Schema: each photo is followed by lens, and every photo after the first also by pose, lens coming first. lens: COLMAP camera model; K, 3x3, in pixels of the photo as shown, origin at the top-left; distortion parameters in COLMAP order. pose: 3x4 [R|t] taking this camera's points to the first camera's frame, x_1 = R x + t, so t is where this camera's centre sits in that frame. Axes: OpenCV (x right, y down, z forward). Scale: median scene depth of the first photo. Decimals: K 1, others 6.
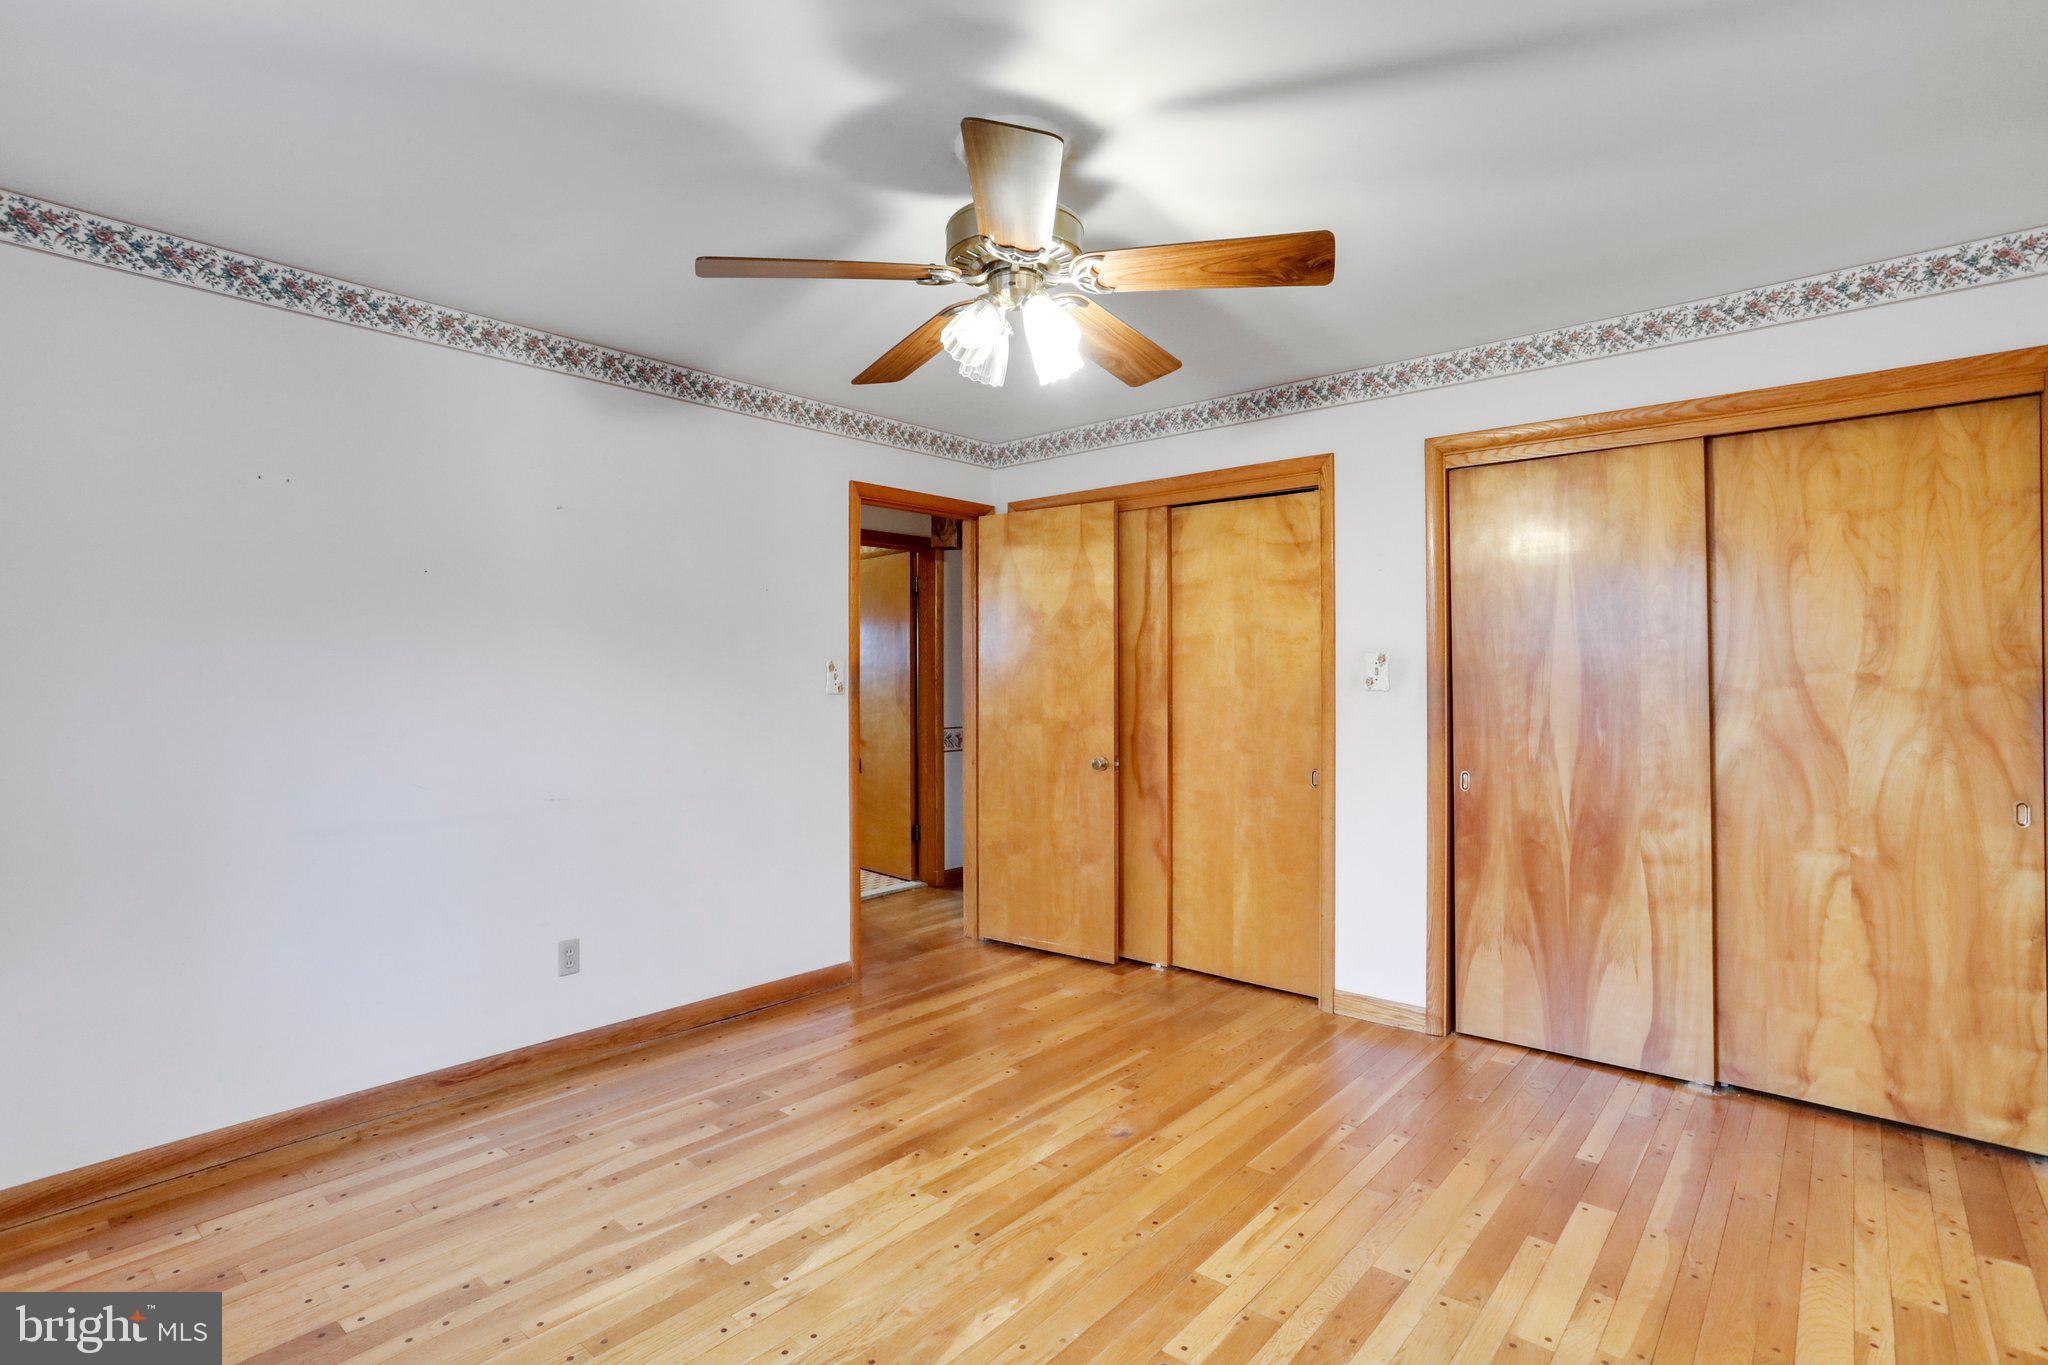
lens RADIAL K [[997.4, 0, 1011.1], [0, 997.4, 672.5], [0, 0, 1]] dist [-0.046248, 0.020899]
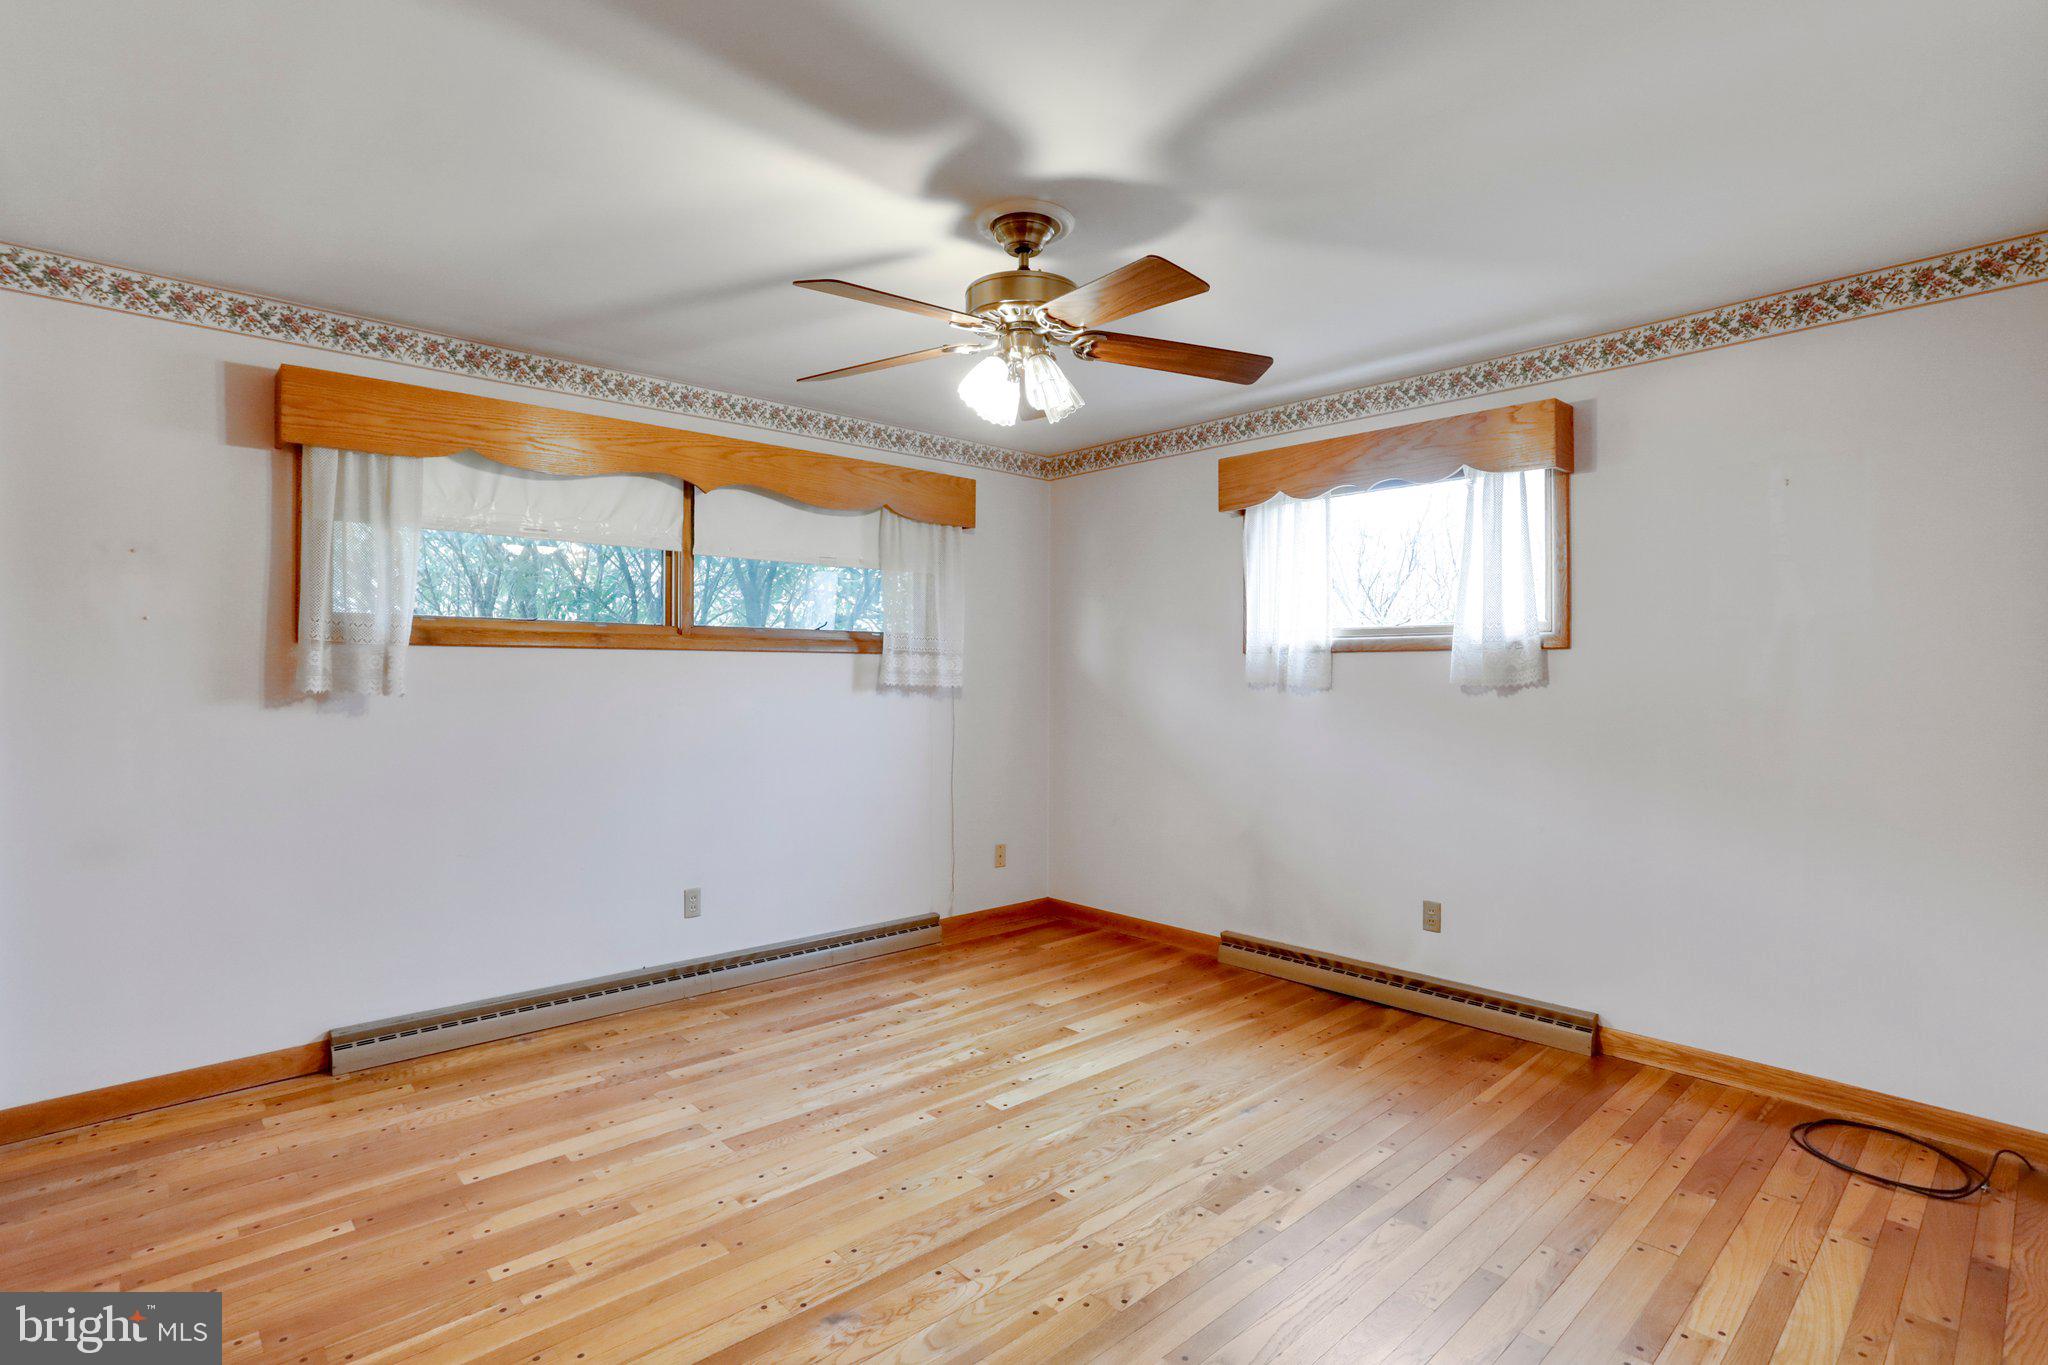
lens RADIAL K [[997.4, 0, 1032.7], [0, 997.4, 681.9], [0, 0, 1]] dist [-0.046248, 0.020899]
pose [[-0.995749, -0.001483, 0.092099, -0.092600], [-0.001050, 0.999988, 0.004753, 0.007867], [-0.092105, 0.004636, -0.995739, 1.737080]]
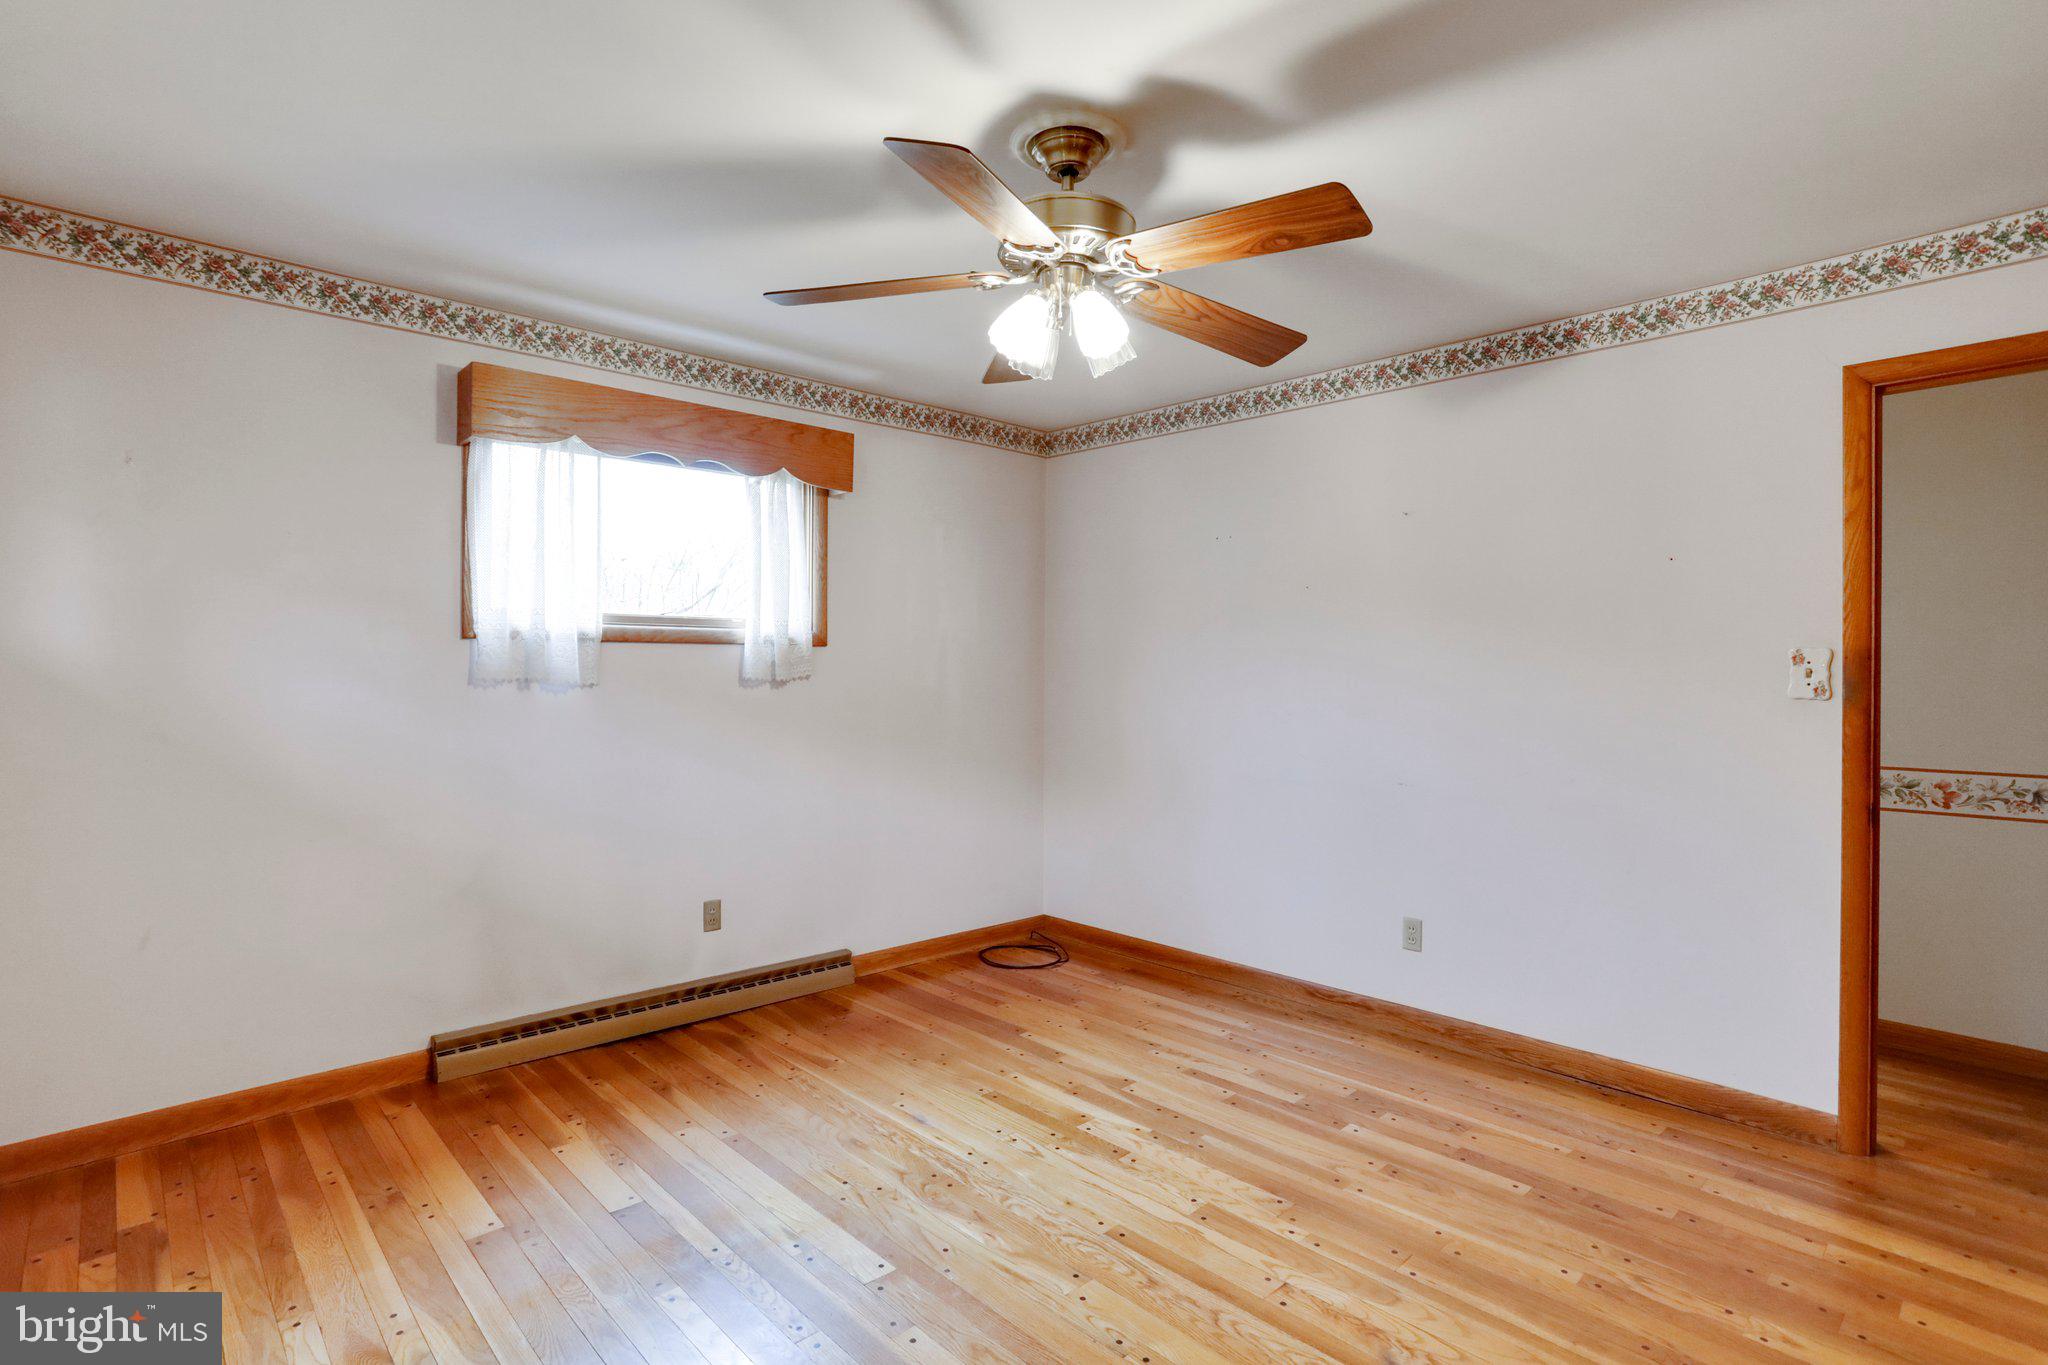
lens RADIAL K [[997.4, 0, 1019.0], [0, 997.4, 675.2], [0, 0, 1]] dist [-0.046248, 0.020899]
pose [[-0.092167, 0.006636, -0.995721, 0.805573], [-0.001874, 0.999975, 0.006838, 0.003279], [0.995742, 0.002496, -0.092152, 0.834266]]
